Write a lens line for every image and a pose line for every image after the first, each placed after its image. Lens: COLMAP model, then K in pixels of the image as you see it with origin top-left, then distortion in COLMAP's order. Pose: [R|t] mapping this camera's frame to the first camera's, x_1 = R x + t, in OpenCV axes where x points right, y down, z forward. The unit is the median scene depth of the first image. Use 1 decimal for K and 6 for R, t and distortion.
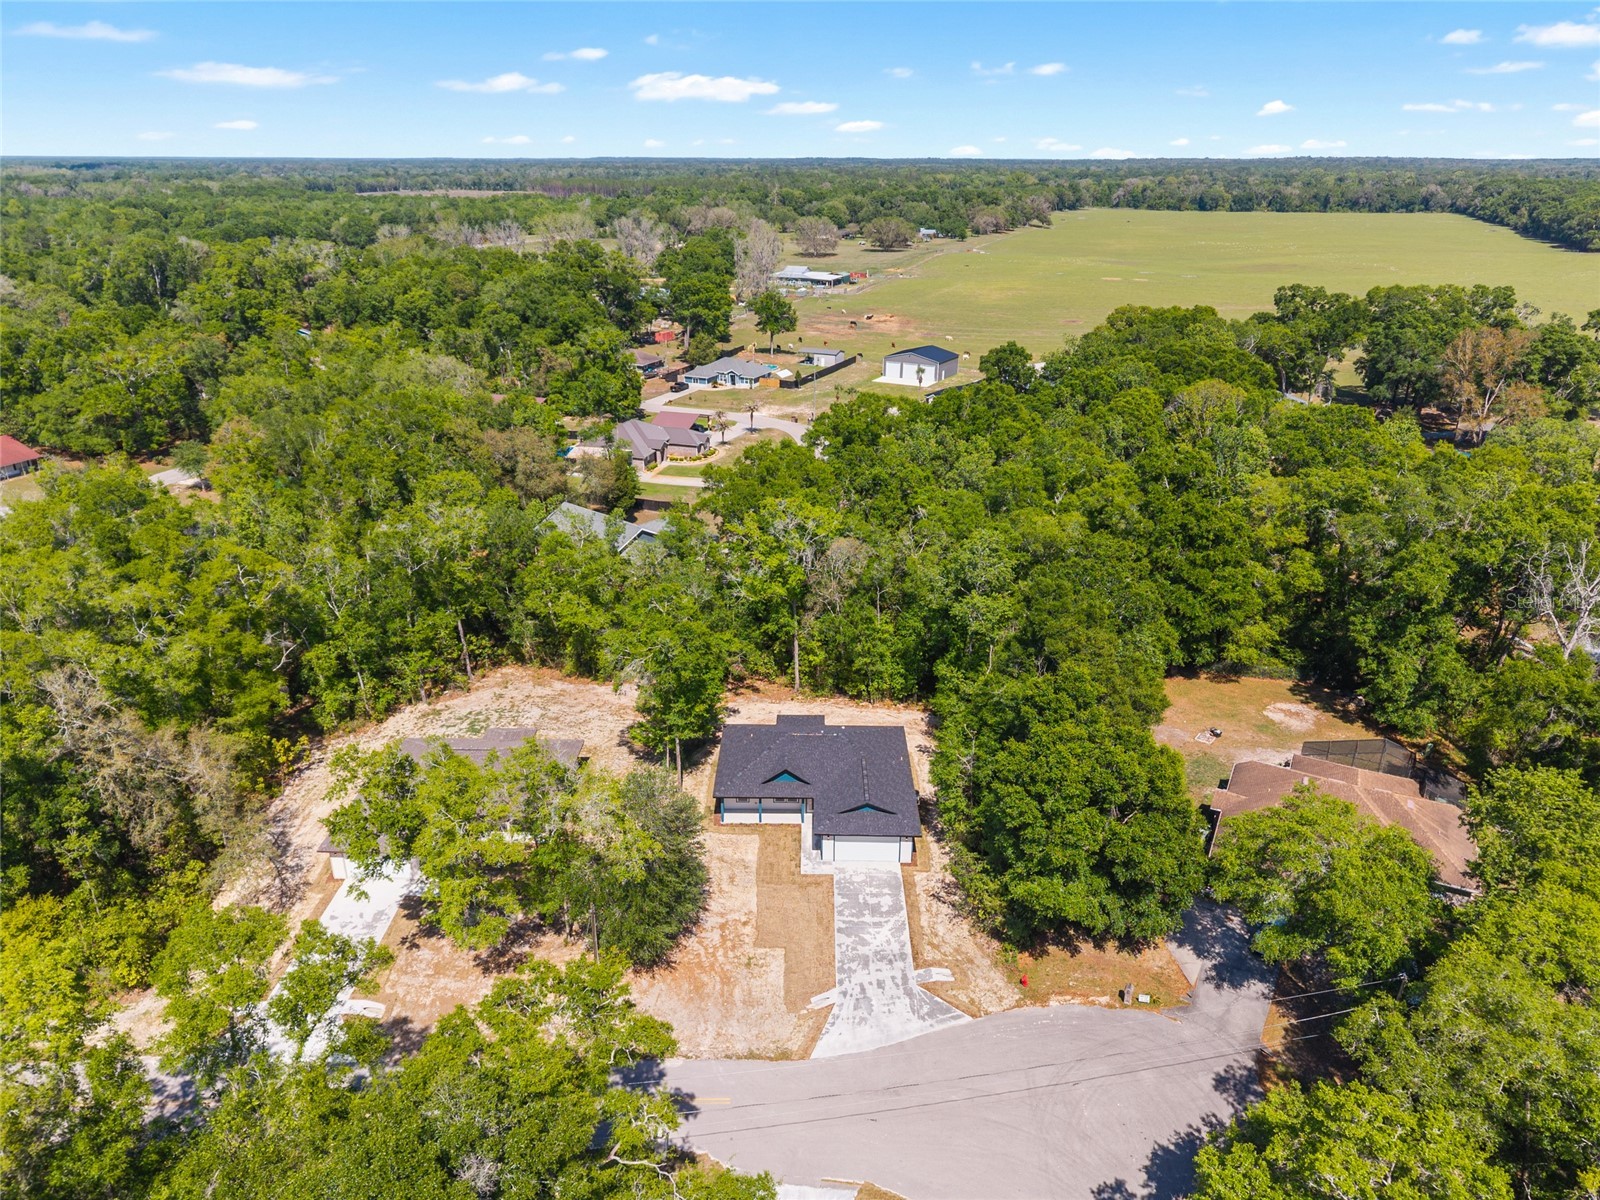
lens RADIAL K [[1077.0, 0, 791.1], [0, 1077.0, 602.0], [0, 0, 1]] dist [0.037796, -0.044120]
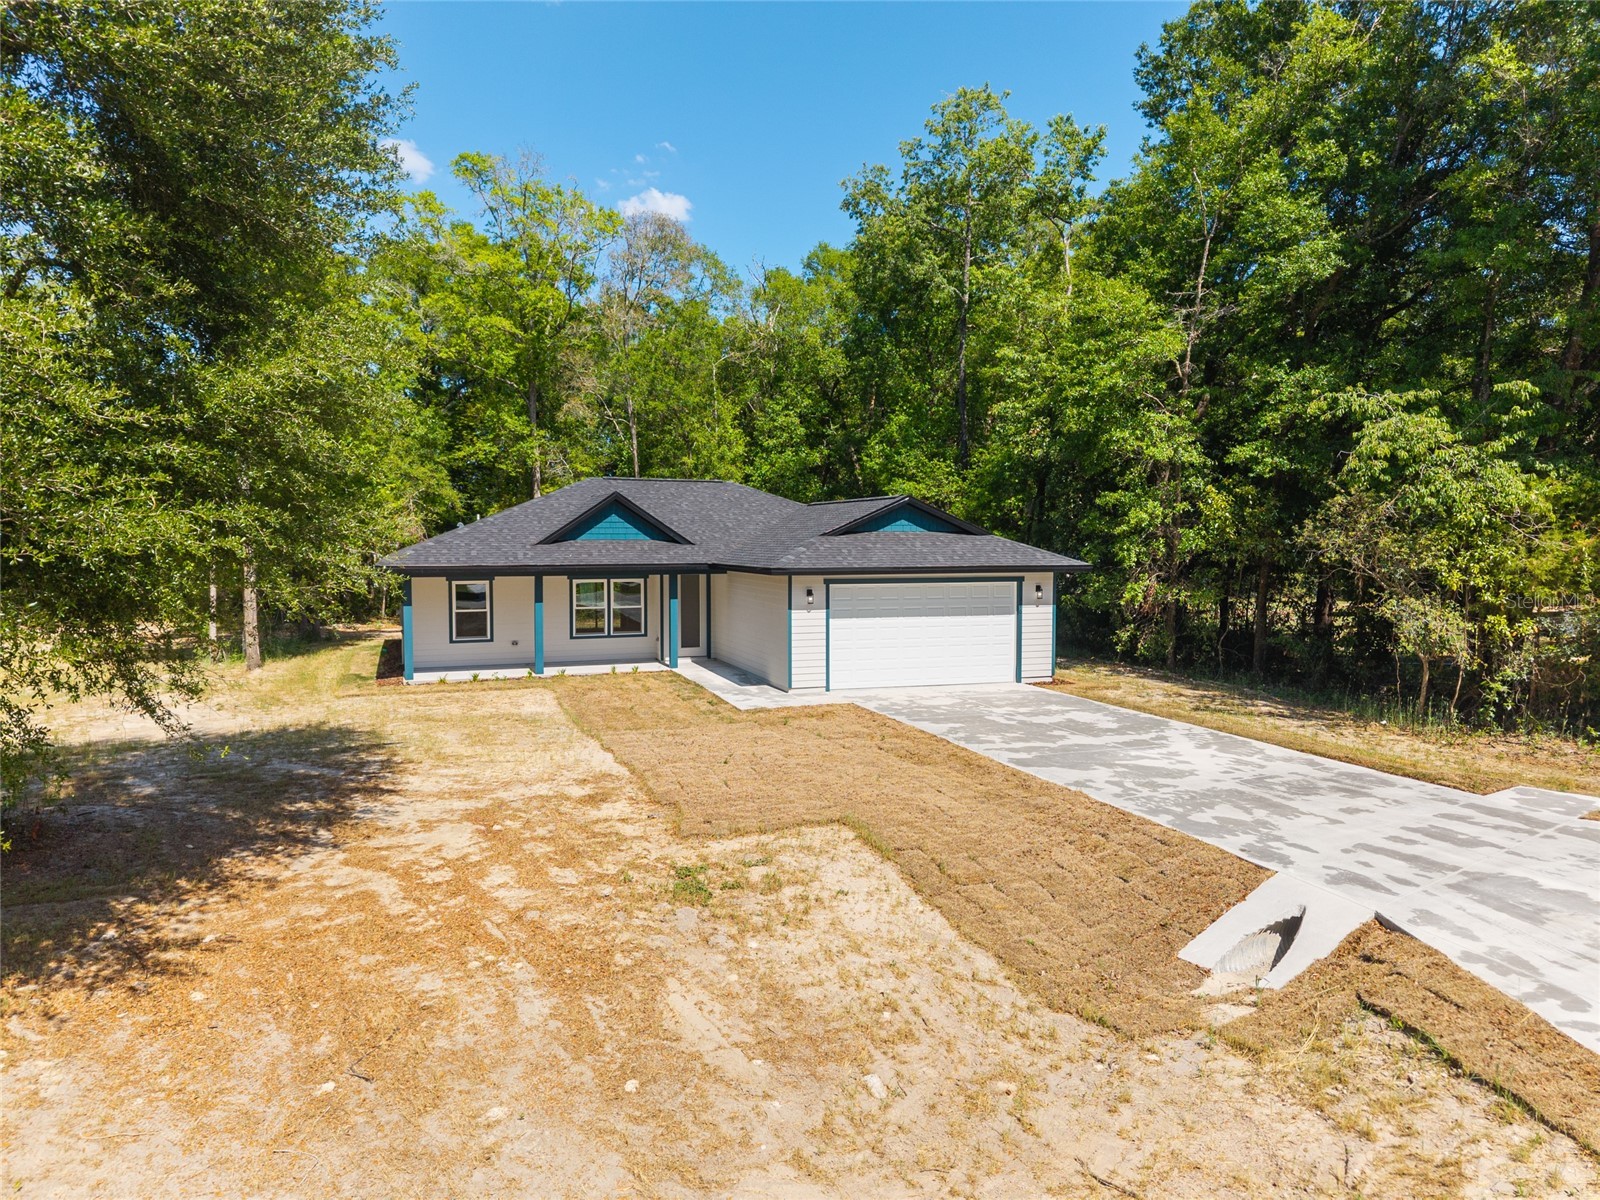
lens RADIAL K [[1074.3, 0, 800.0], [0, 1074.3, 600.0], [0, 0, 1]] dist [0.043713, -0.048811]
pose [[0.934885, -0.024092, 0.354131, -0.078033], [0.134325, 0.947507, -0.290151, 0.329134], [-0.328551, 0.318827, 0.889046, 0.800028]]
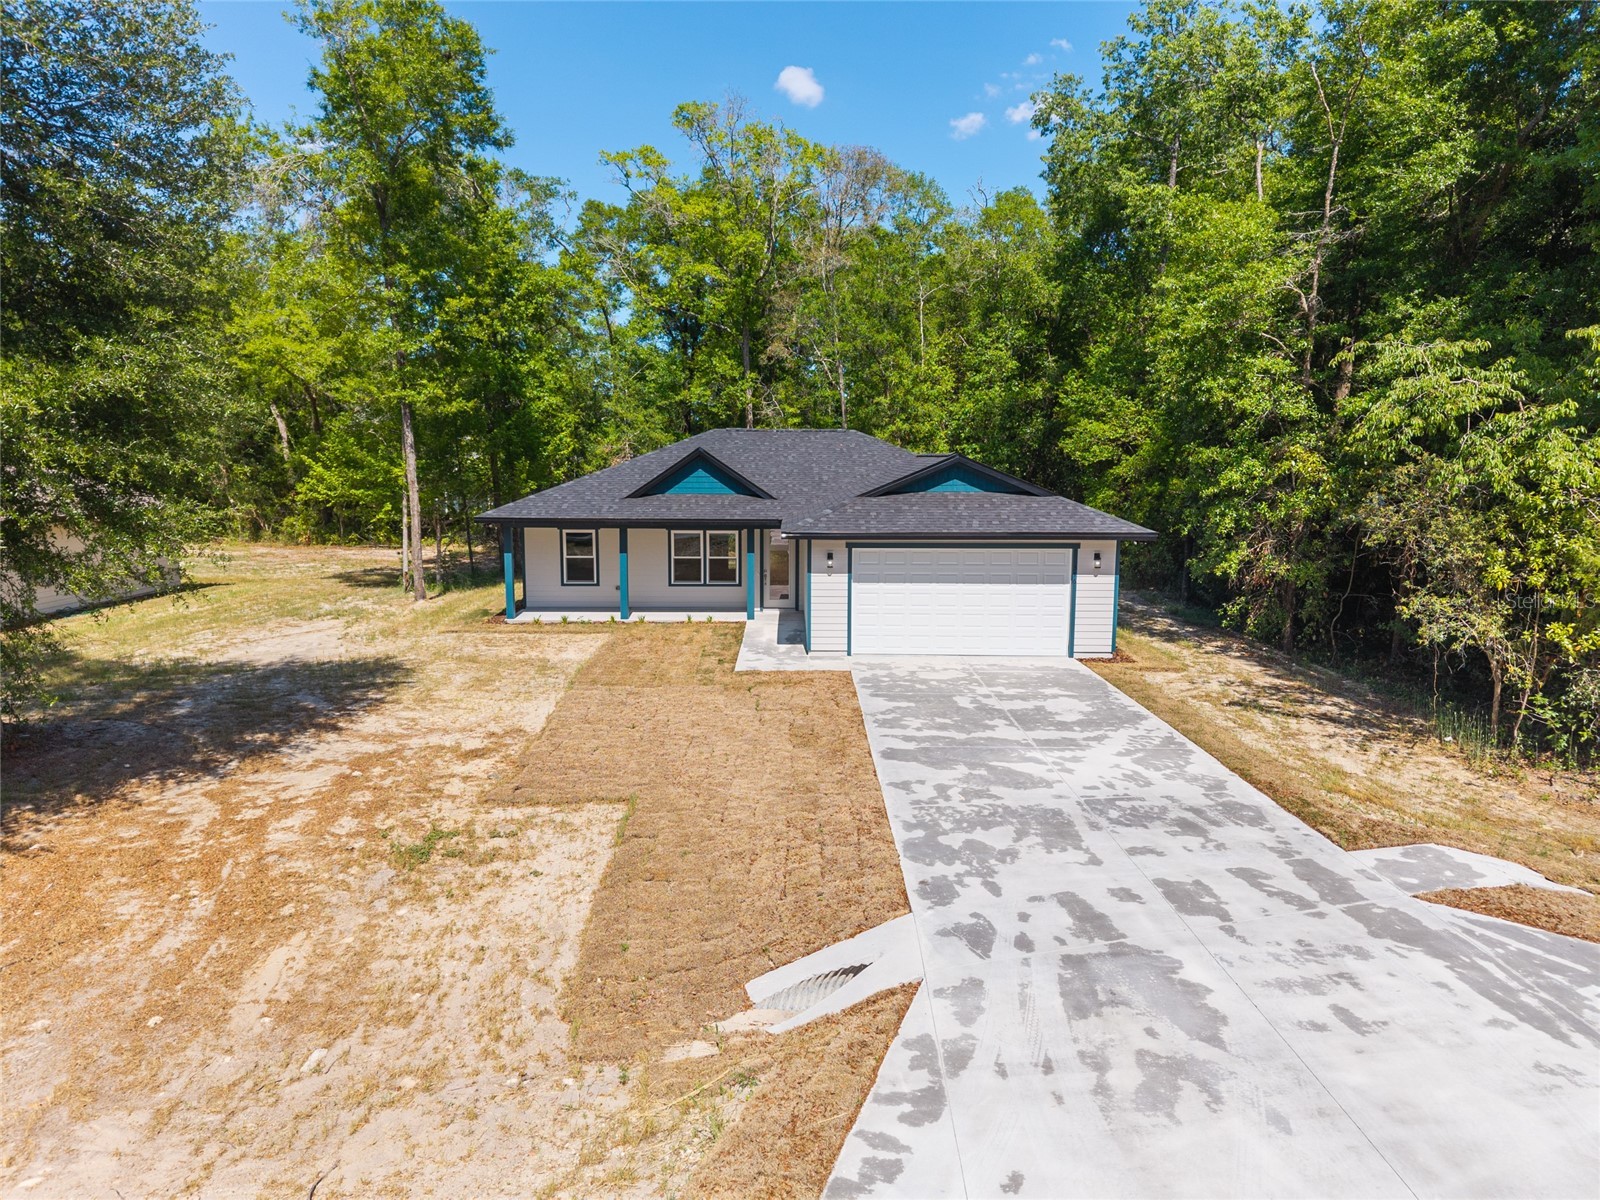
lens RADIAL K [[1077.0, 0, 791.1], [0, 1077.0, 602.0], [0, 0, 1]] dist [0.037796, -0.044120]
pose [[0.999807, -0.002629, 0.019486, 0.019655], [0.007255, 0.970419, -0.241318, 0.324703], [-0.018275, 0.241413, 0.970250, 0.777199]]
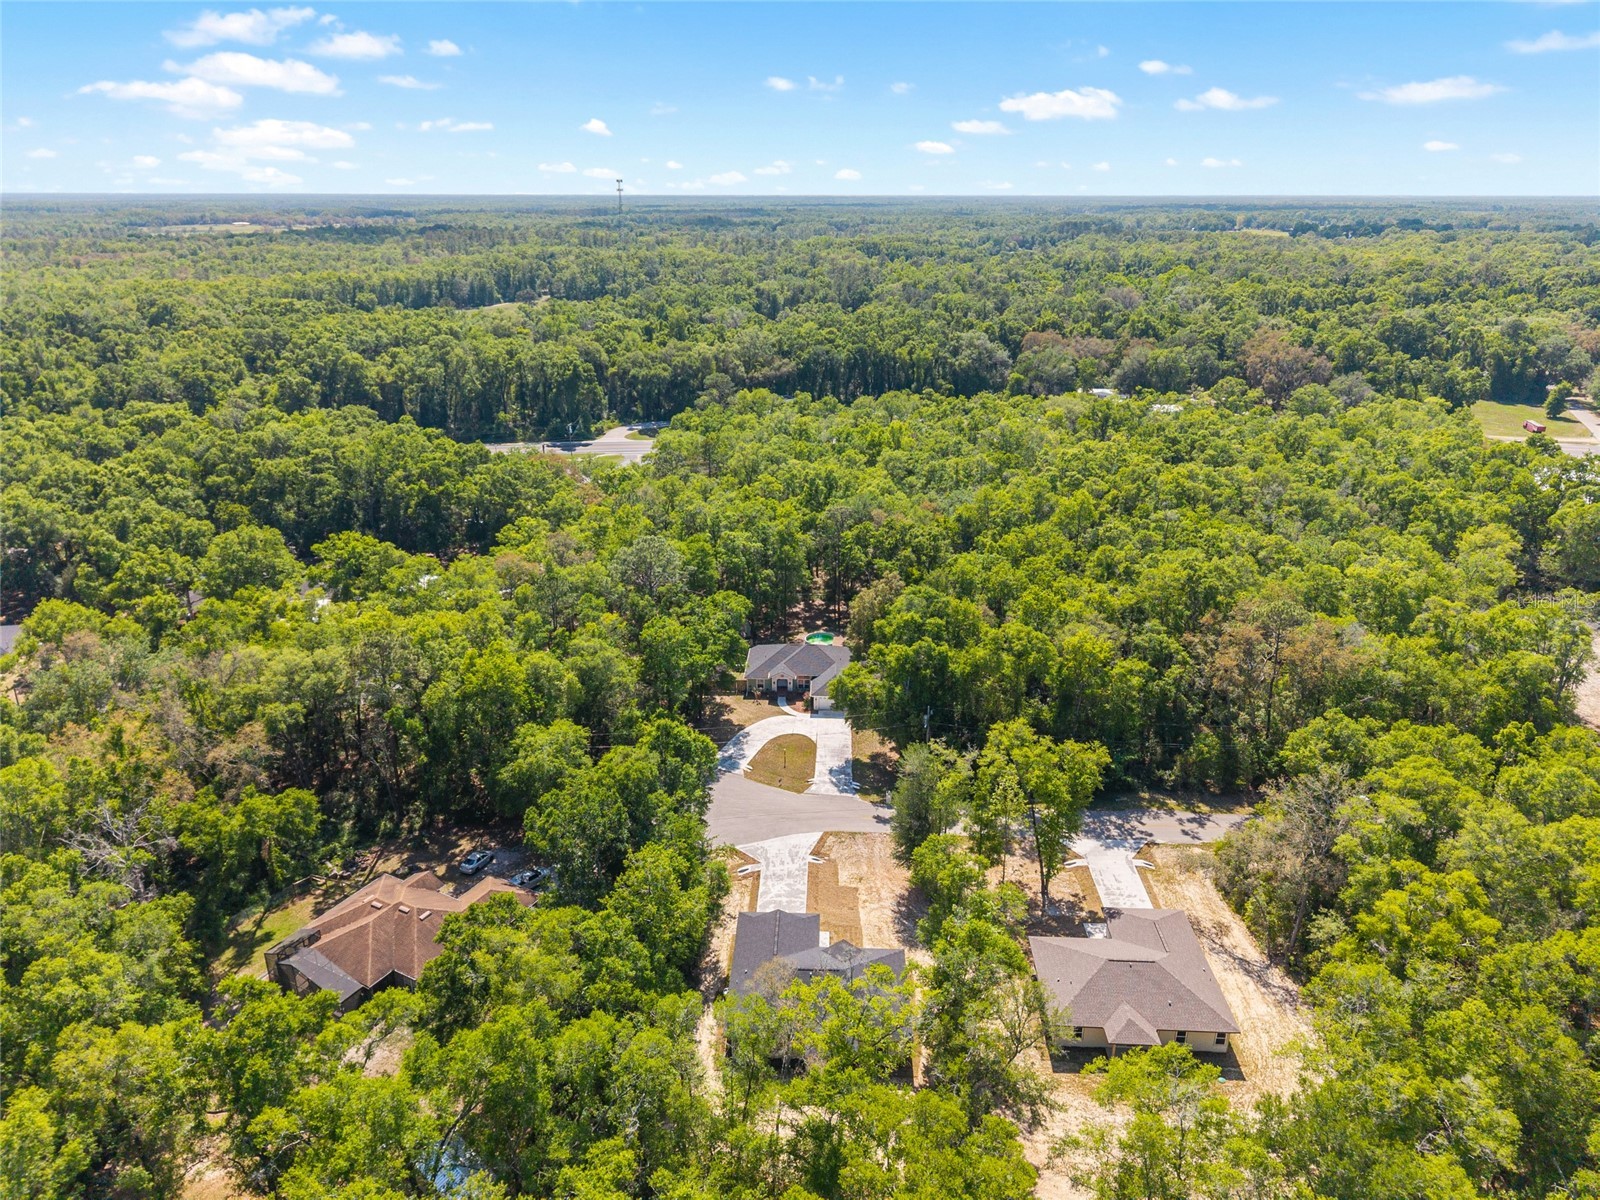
lens RADIAL K [[1030.3, 0, 800.0], [0, 1030.3, 600.0], [0, 0, 1]] dist [0.138350, -0.036954]
pose [[-0.999857, -0.016424, 0.003955, 0.050667], [-0.009615, 0.745730, 0.666179, -0.995413], [-0.013891, 0.666045, -0.745782, 1.823135]]
